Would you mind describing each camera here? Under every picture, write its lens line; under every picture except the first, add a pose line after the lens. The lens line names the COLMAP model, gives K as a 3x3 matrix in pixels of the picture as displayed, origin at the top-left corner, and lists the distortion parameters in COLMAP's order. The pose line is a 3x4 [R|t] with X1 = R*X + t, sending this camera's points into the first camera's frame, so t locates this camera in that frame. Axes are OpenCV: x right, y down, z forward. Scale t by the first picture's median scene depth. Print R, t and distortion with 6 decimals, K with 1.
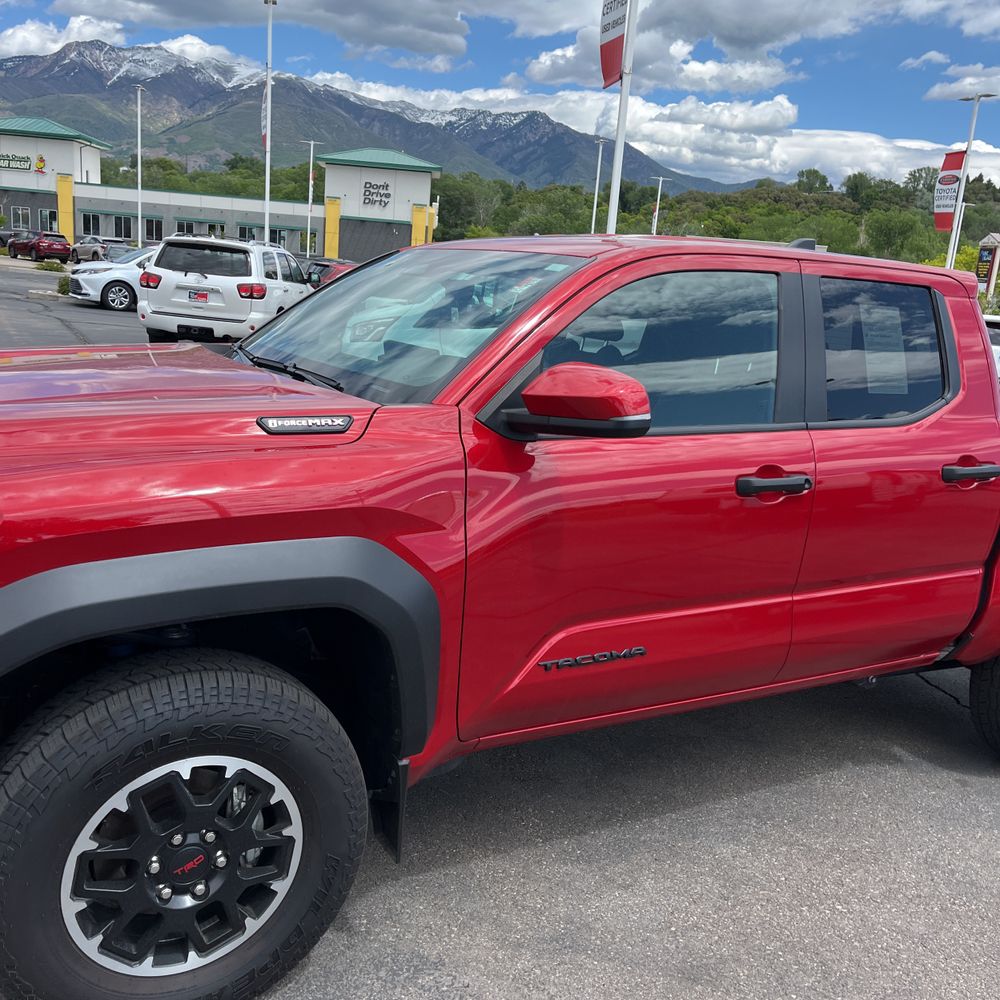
lens RADIAL K [[1016.5, 0, 495.5], [0, 1016.5, 497.3], [0, 0, 1]] dist [0.026683, 0.000000]
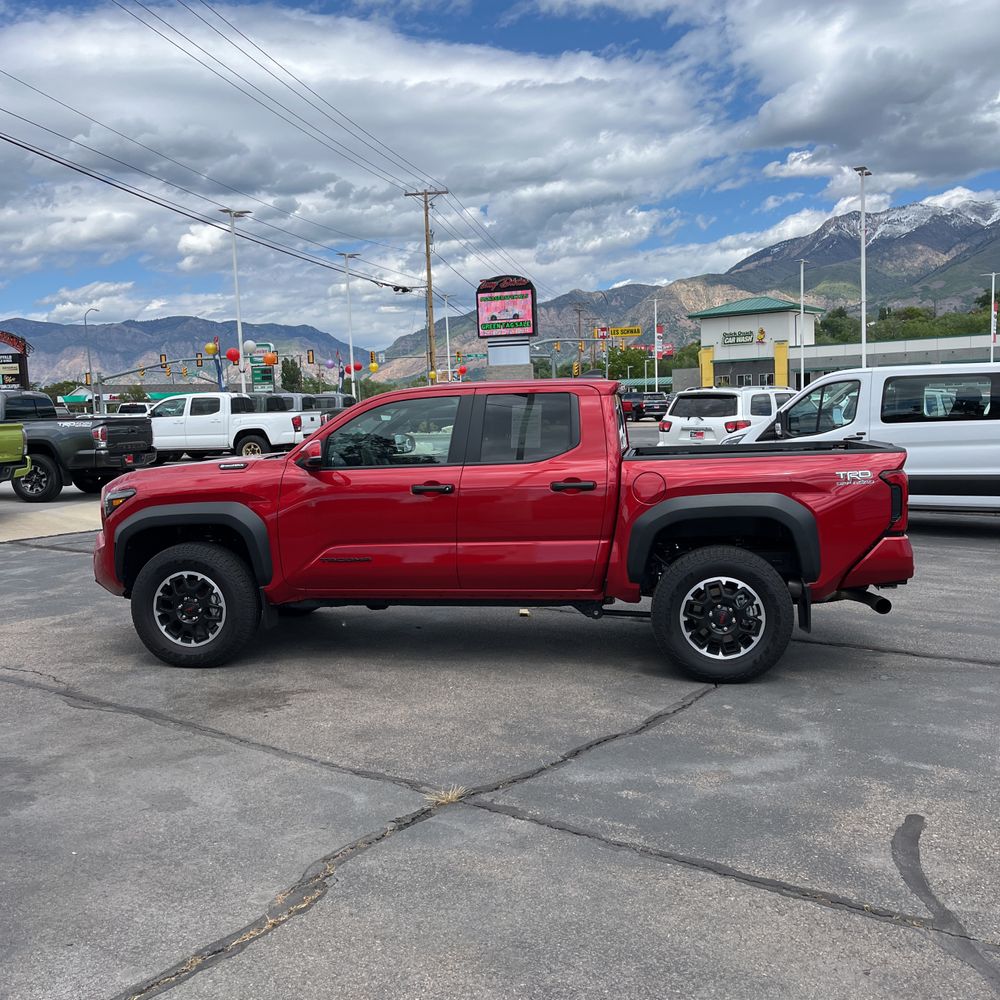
lens RADIAL K [[1016.5, 0, 496.4], [0, 1016.5, 469.9], [0, 0, 1]] dist [0.026683, 0.000000]
pose [[0.761355, -0.062587, -0.645307, 1.346161], [-0.047467, 0.987278, -0.151756, 0.204558], [0.646595, 0.146171, 0.748698, -0.429120]]
